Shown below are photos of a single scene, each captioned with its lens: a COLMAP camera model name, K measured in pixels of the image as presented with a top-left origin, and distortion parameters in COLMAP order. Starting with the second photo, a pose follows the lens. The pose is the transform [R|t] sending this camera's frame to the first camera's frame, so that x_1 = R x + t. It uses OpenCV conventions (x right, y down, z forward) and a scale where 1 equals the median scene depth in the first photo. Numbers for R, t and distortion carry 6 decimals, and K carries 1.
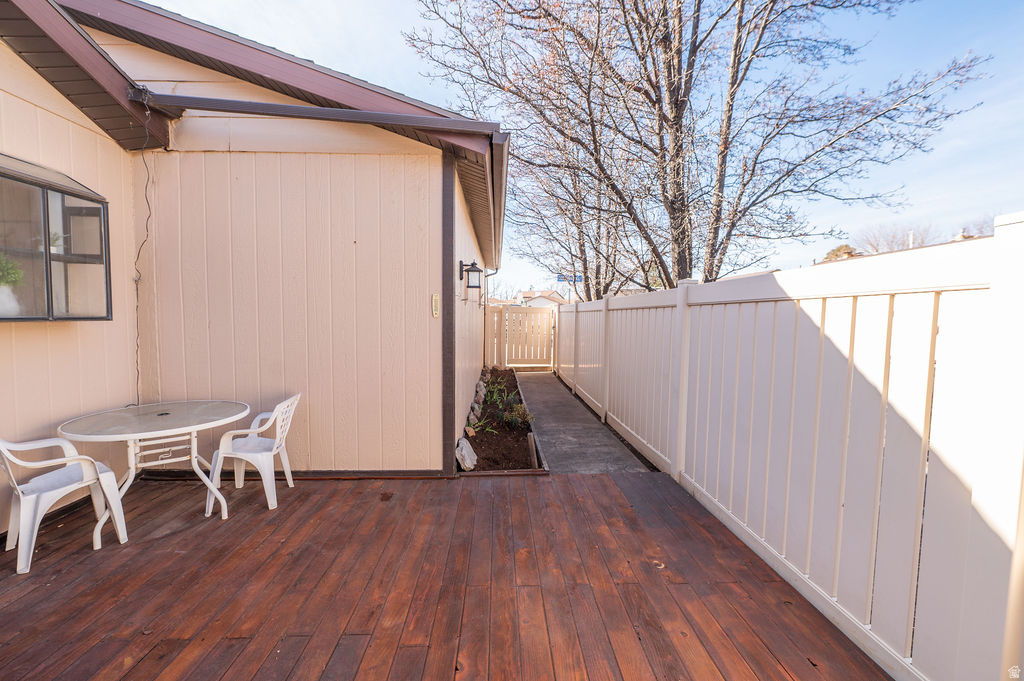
lens RADIAL K [[412.2, 0, 519.1], [0, 412.2, 336.2], [0, 0, 1]] dist [-0.007486, -0.000363]
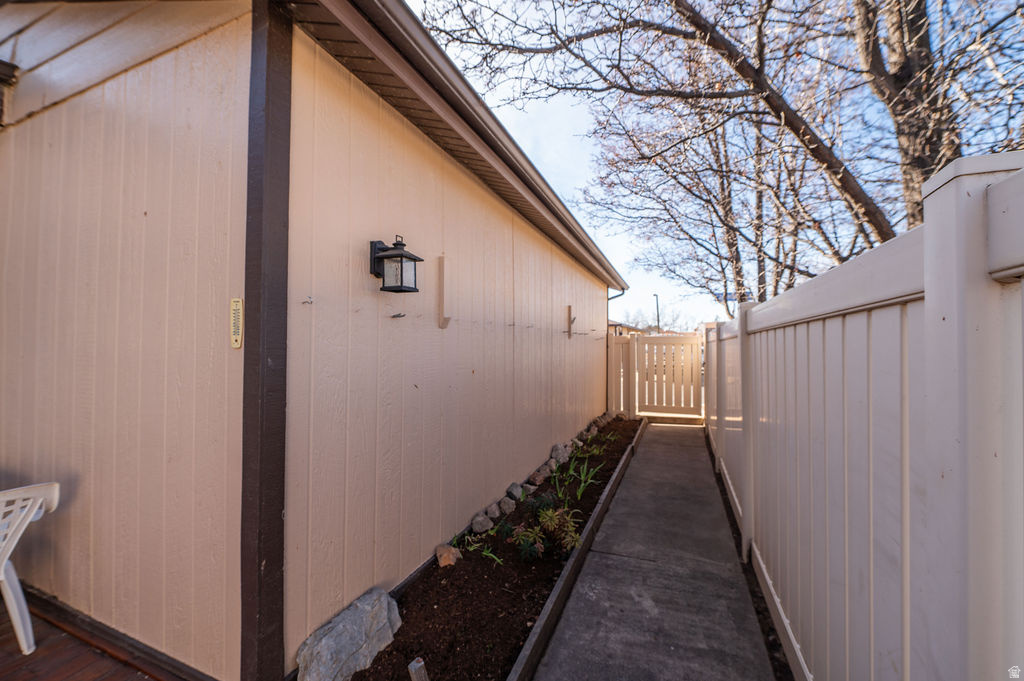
lens RADIAL K [[412.2, 0, 519.1], [0, 412.2, 336.2], [0, 0, 1]] dist [-0.007486, -0.000363]
pose [[0.910556, -0.018338, -0.412979, 0.184277], [-0.013812, 0.997108, -0.074731, -0.019507], [0.413155, 0.073751, 0.907670, 0.474138]]
